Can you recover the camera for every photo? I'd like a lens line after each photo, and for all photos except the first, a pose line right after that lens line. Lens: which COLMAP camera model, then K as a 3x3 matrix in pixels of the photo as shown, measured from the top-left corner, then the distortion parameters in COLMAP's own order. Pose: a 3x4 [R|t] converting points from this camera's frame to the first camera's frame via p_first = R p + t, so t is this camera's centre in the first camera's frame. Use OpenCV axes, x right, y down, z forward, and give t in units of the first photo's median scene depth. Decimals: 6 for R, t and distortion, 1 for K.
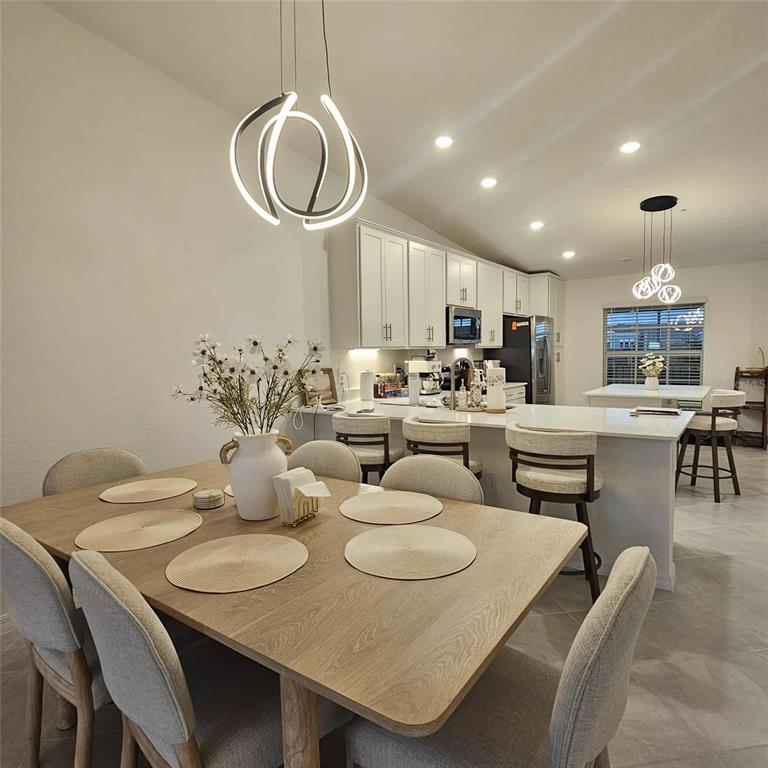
lens RADIAL K [[489.6, 0, 379.5], [0, 489.6, 387.2], [0, 0, 1]] dist [-0.000091, -0.000247]
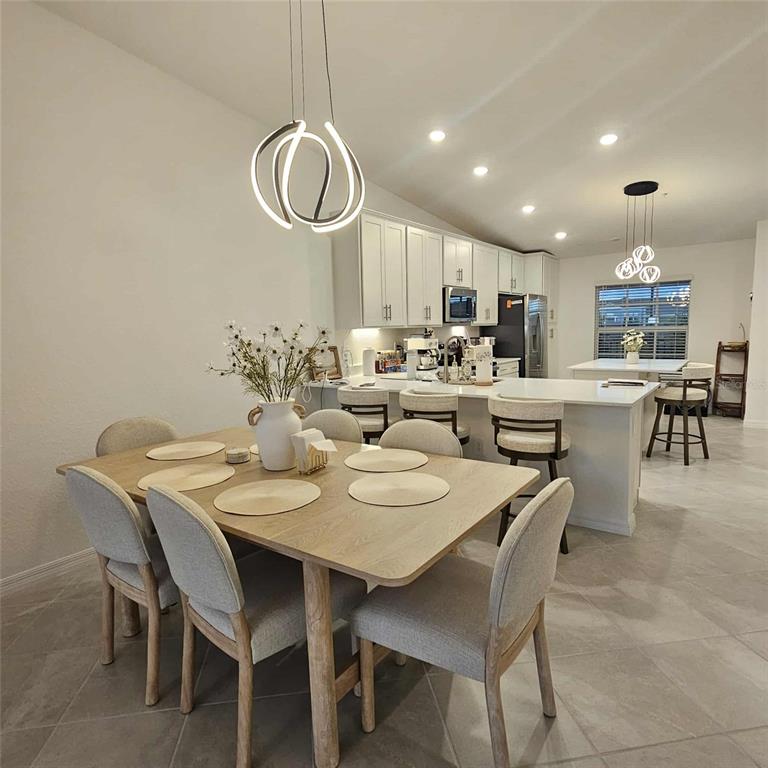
lens RADIAL K [[489.6, 0, 379.5], [0, 489.6, 387.2], [0, 0, 1]] dist [-0.000091, -0.000247]
pose [[0.999924, -0.007724, -0.009640, 0.009960], [0.008179, 0.998813, 0.048019, 0.000923], [0.009258, -0.048094, 0.998800, -0.111471]]
